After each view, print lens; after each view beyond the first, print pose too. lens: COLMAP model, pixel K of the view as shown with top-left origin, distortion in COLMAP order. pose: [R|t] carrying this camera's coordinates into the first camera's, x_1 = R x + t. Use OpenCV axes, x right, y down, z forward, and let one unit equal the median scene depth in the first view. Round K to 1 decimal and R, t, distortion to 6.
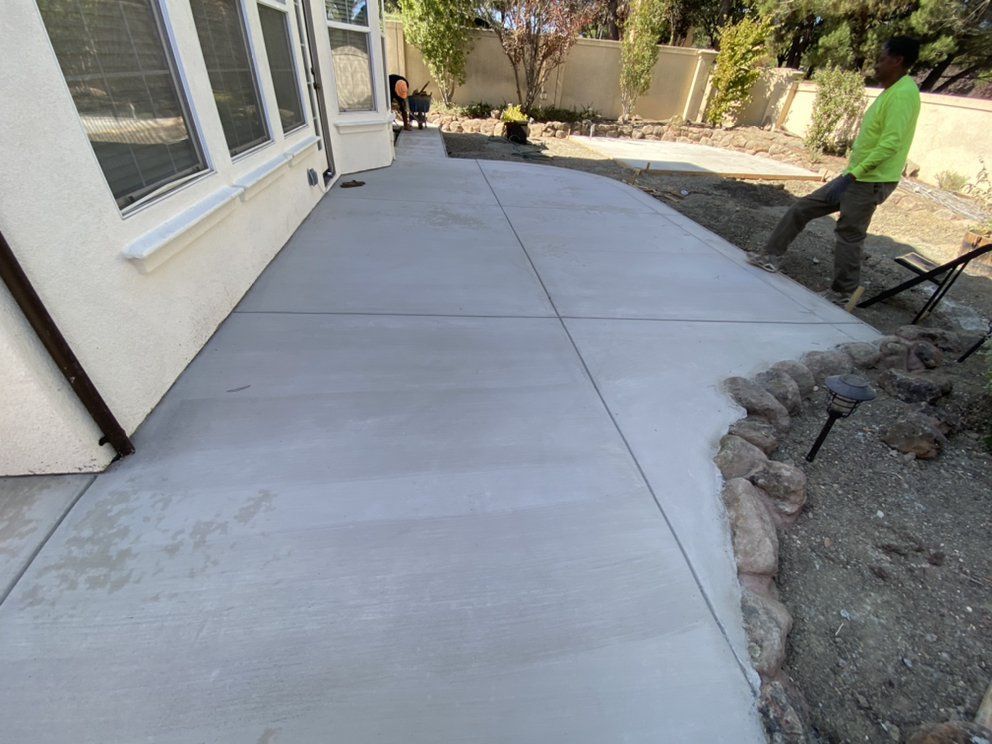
lens RADIAL K [[409.3, 0, 496.0], [0, 409.3, 372.0], [0, 0, 1]] dist [0.012341, -0.018502]
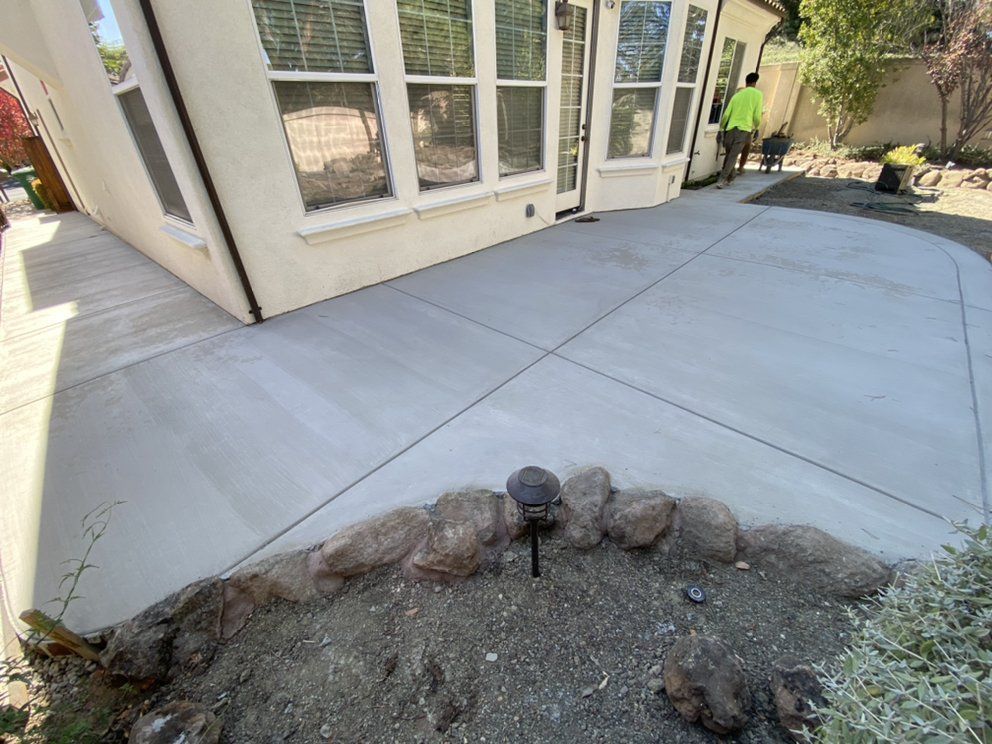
lens RADIAL K [[409.3, 0, 496.0], [0, 409.3, 372.0], [0, 0, 1]] dist [0.012341, -0.018502]
pose [[0.631475, 0.333011, -0.700245, 0.534920], [-0.390230, 0.916866, 0.084122, -0.082362], [0.670045, 0.220136, 0.708929, 0.143886]]
